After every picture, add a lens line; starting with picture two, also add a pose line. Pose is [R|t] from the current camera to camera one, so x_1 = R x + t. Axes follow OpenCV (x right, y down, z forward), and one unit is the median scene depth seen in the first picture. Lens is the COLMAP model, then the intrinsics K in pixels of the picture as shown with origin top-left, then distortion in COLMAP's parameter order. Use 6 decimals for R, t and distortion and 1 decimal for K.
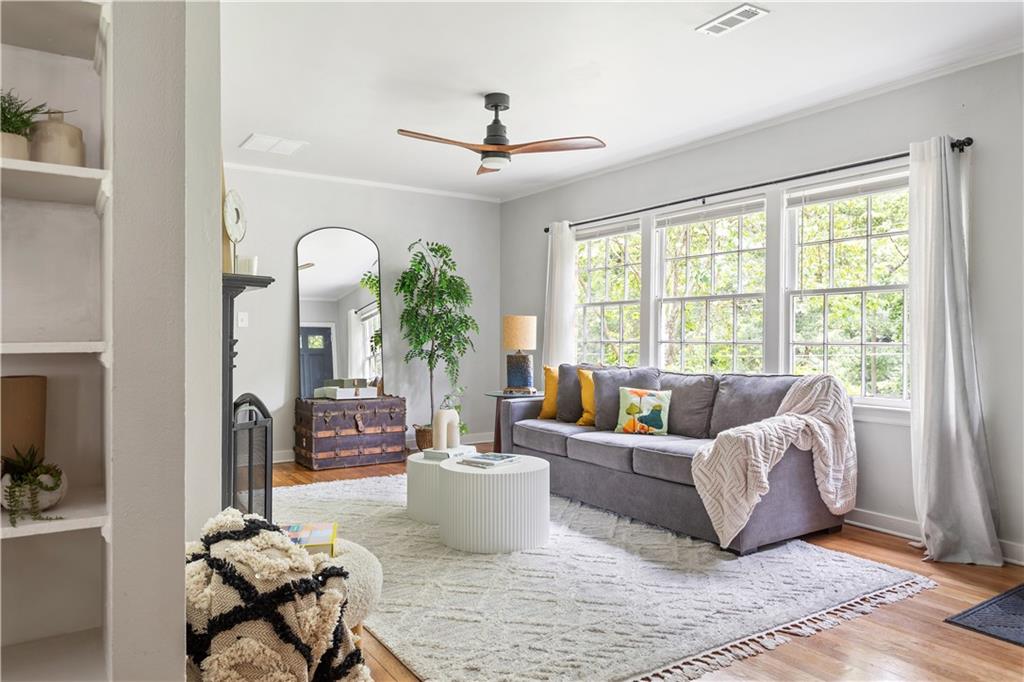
lens RADIAL K [[703.6, 0, 513.0], [0, 703.6, 335.1], [0, 0, 1]] dist [-0.013379, -0.001625]
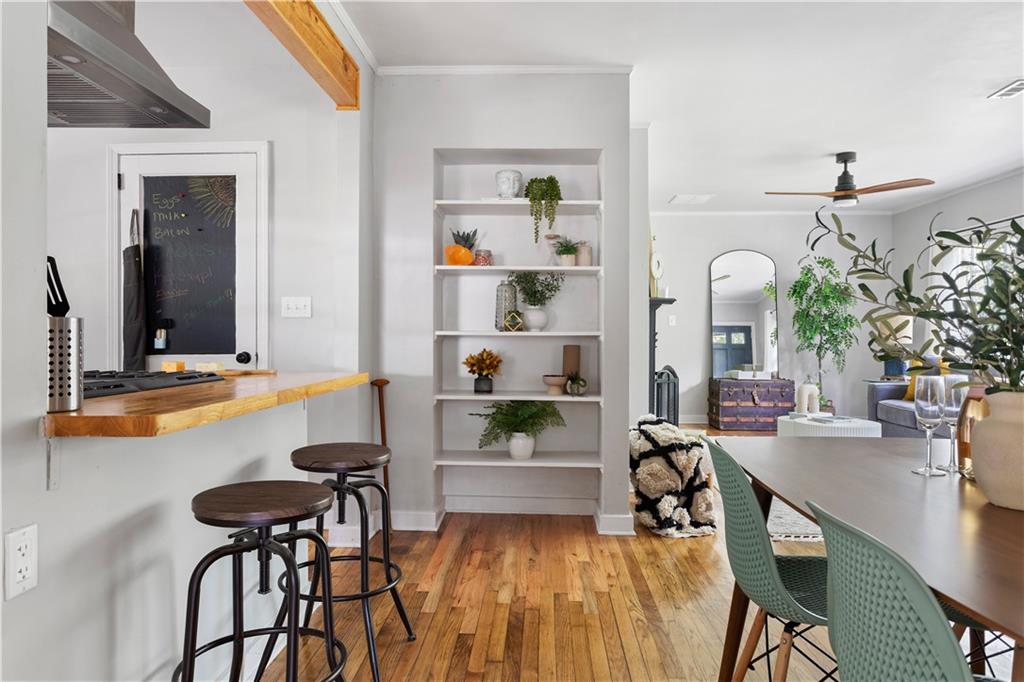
lens RADIAL K [[684.8, 0, 511.1], [0, 684.8, 335.2], [0, 0, 1]] dist [-0.002504, -0.000461]
pose [[0.813097, 0.002160, -0.582125, 0.221071], [-0.000820, 0.999996, 0.002565, 0.005880], [0.582128, -0.001608, 0.813095, -0.445588]]
